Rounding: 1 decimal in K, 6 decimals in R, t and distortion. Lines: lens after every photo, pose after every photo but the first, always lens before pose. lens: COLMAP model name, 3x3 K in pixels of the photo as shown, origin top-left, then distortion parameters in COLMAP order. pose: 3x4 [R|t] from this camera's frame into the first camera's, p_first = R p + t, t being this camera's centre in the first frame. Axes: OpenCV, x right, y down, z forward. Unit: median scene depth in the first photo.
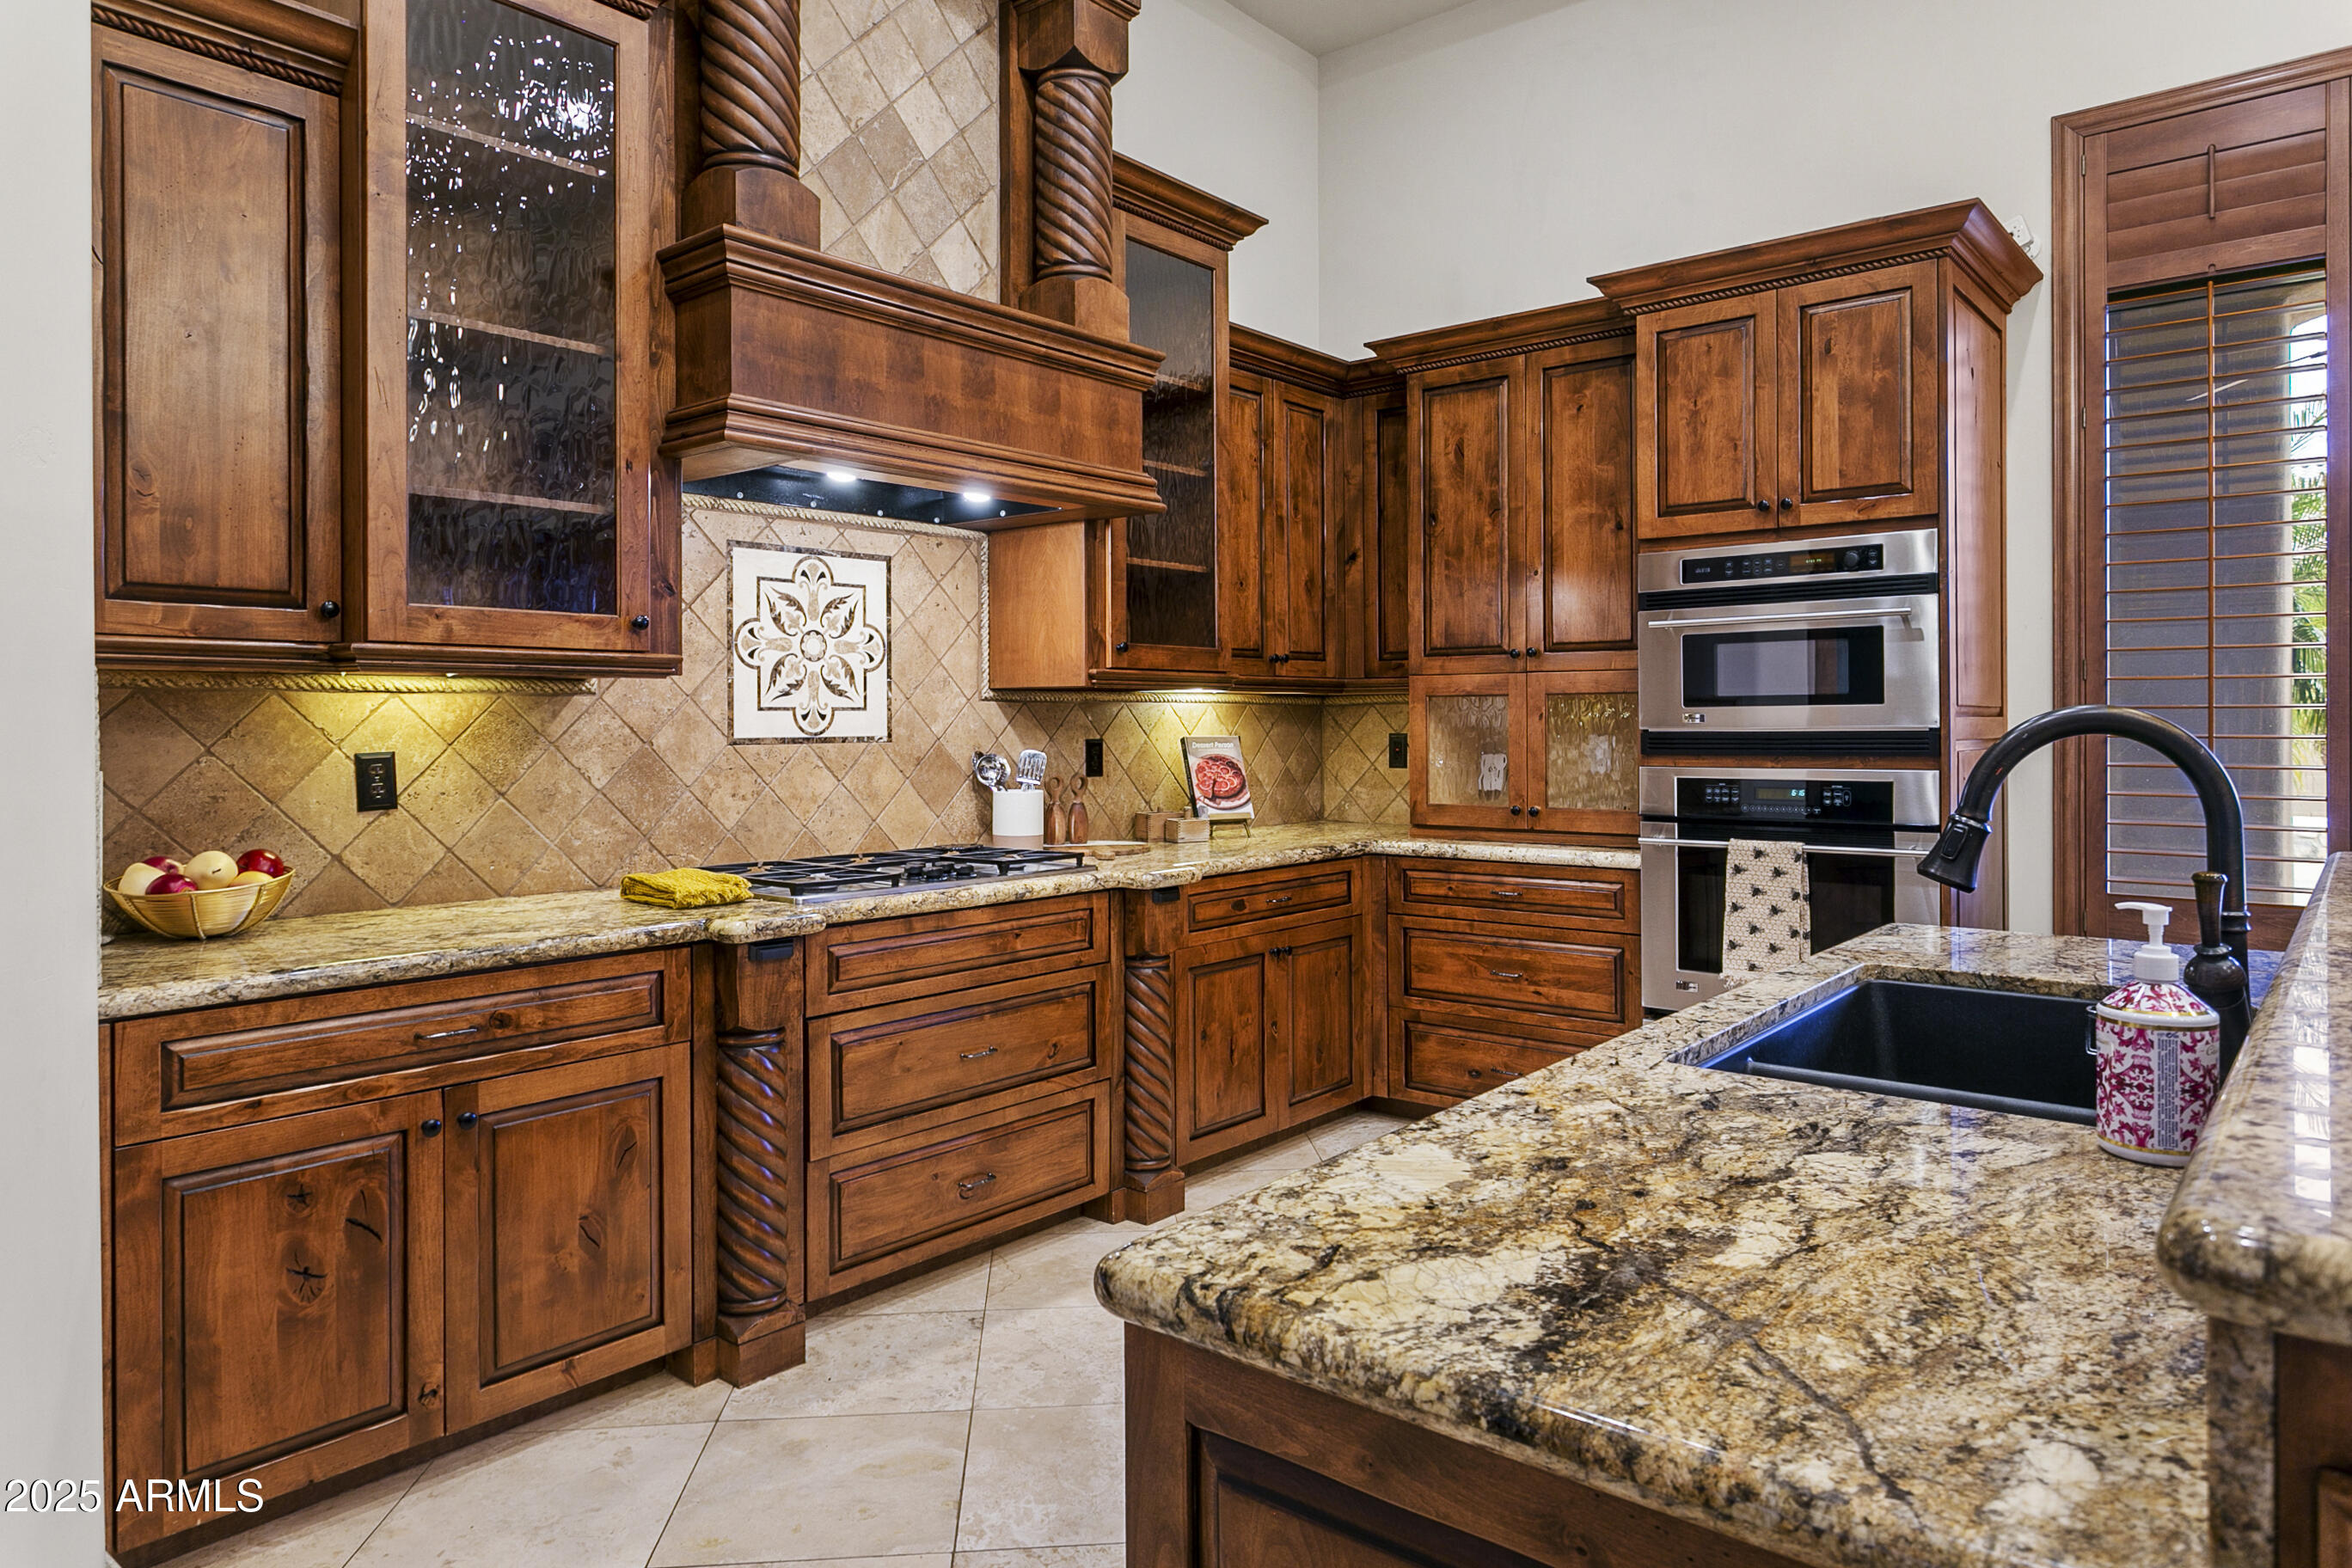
lens RADIAL K [[1442.2, 0, 1176.6], [0, 1442.2, 719.3], [0, 0, 1]] dist [-0.014715, 0.003786]
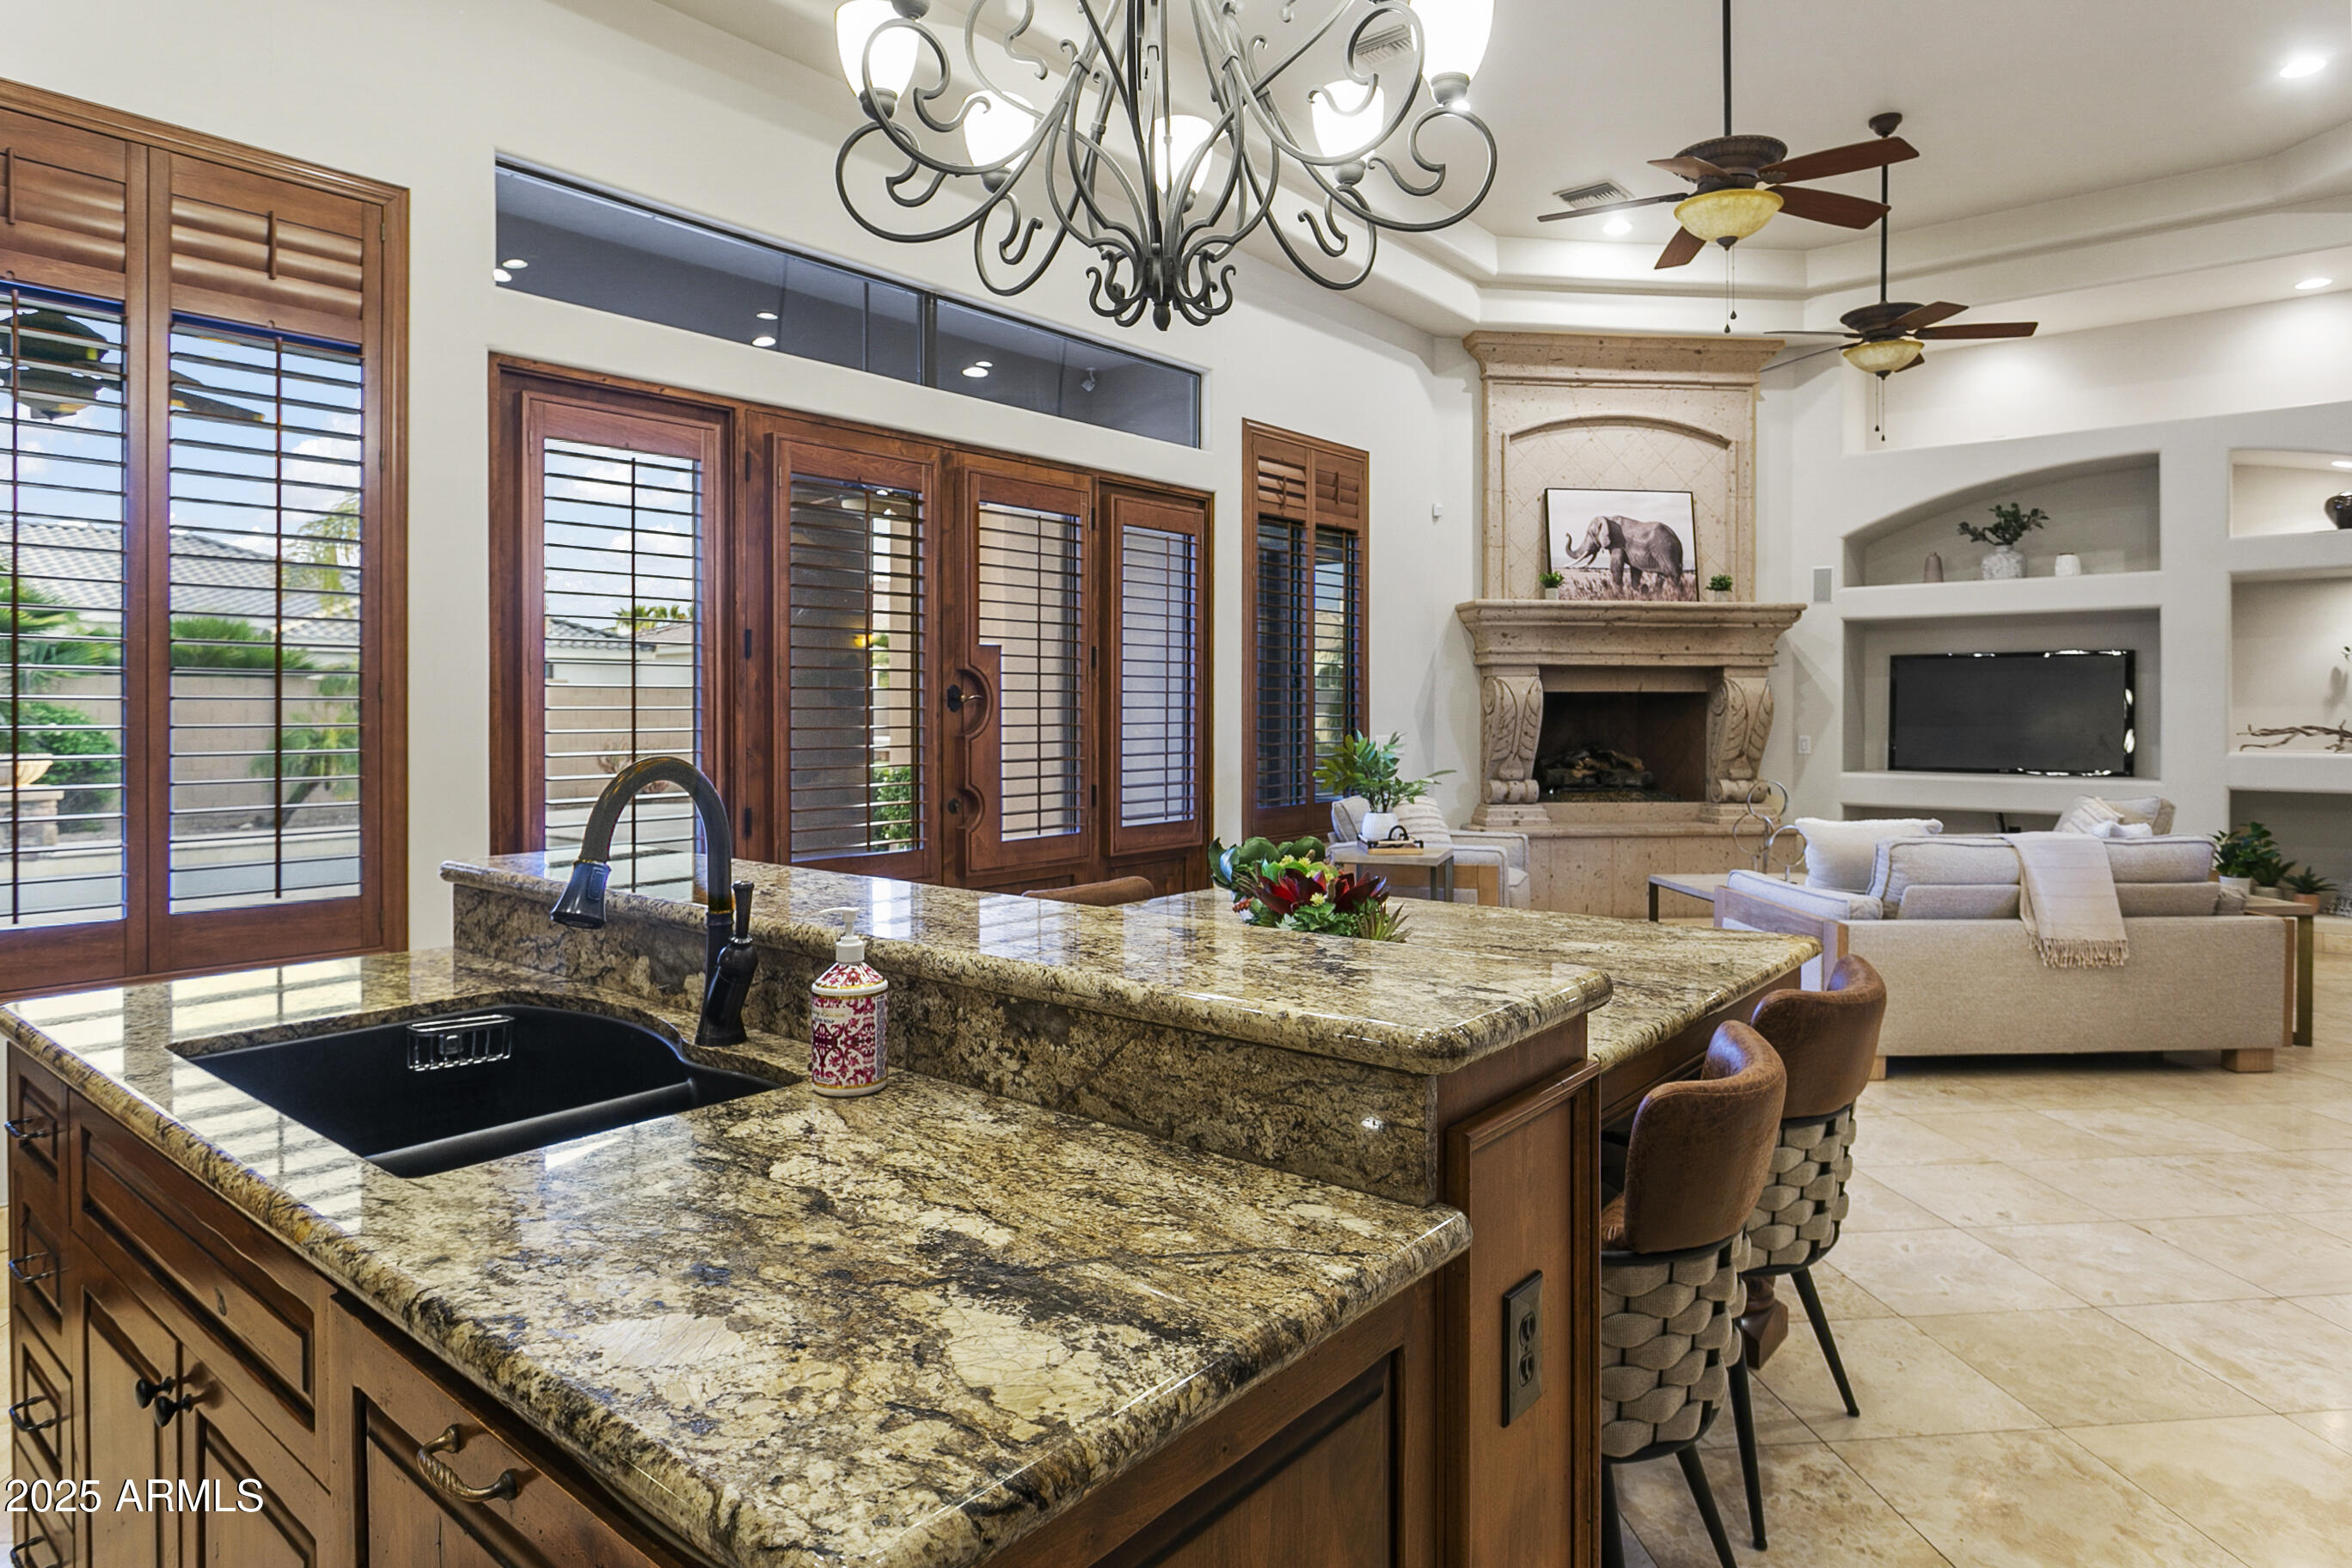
lens RADIAL K [[1351.7, 0, 1191.3], [0, 1351.7, 708.4], [0, 0, 1]] dist [-0.010389, 0.001748]
pose [[-0.017451, 0.005206, 0.999834, -0.197817], [0.000504, 0.999986, -0.005198, -0.017307], [-0.999848, 0.000413, -0.017453, 0.222482]]
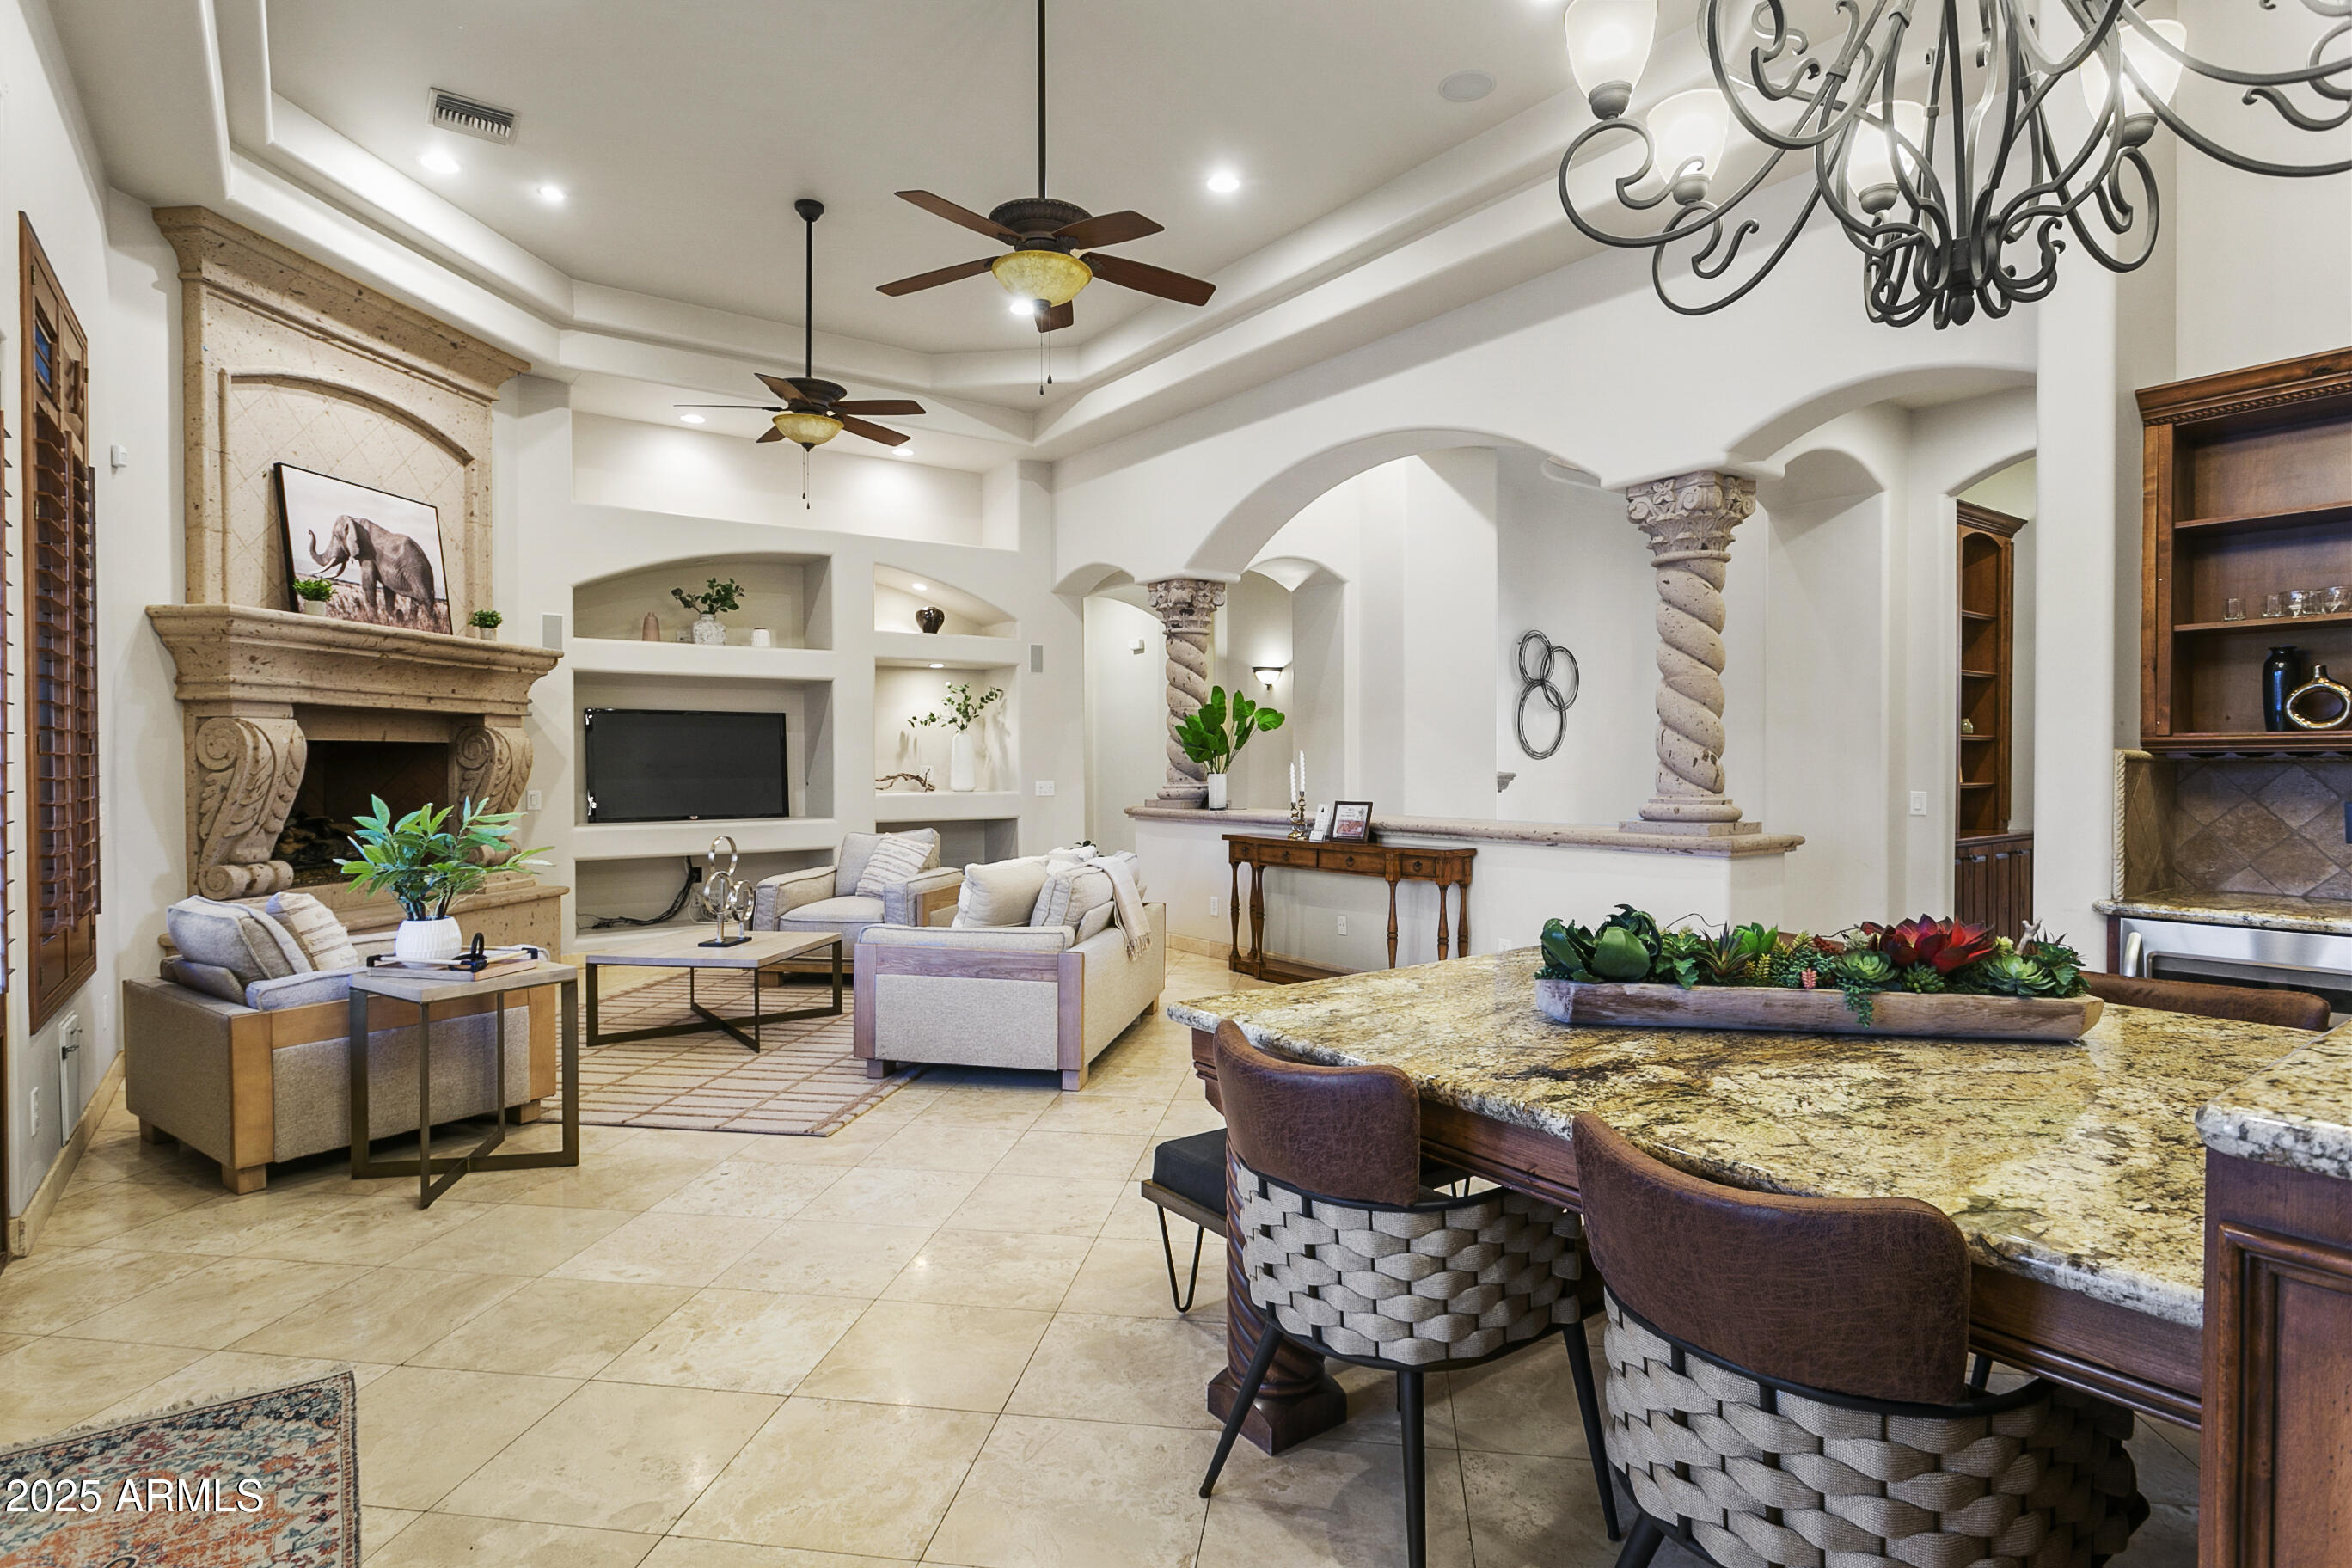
lens RADIAL K [[1195.7, 0, 1186.9], [0, 1195.7, 773.5], [0, 0, 1]] dist [-0.002522, 0.001048]
pose [[-0.973752, 0.005140, 0.227552, 0.708553], [0.007951, 0.999903, 0.011436, -0.023687], [-0.227471, 0.012946, -0.973699, 0.820480]]
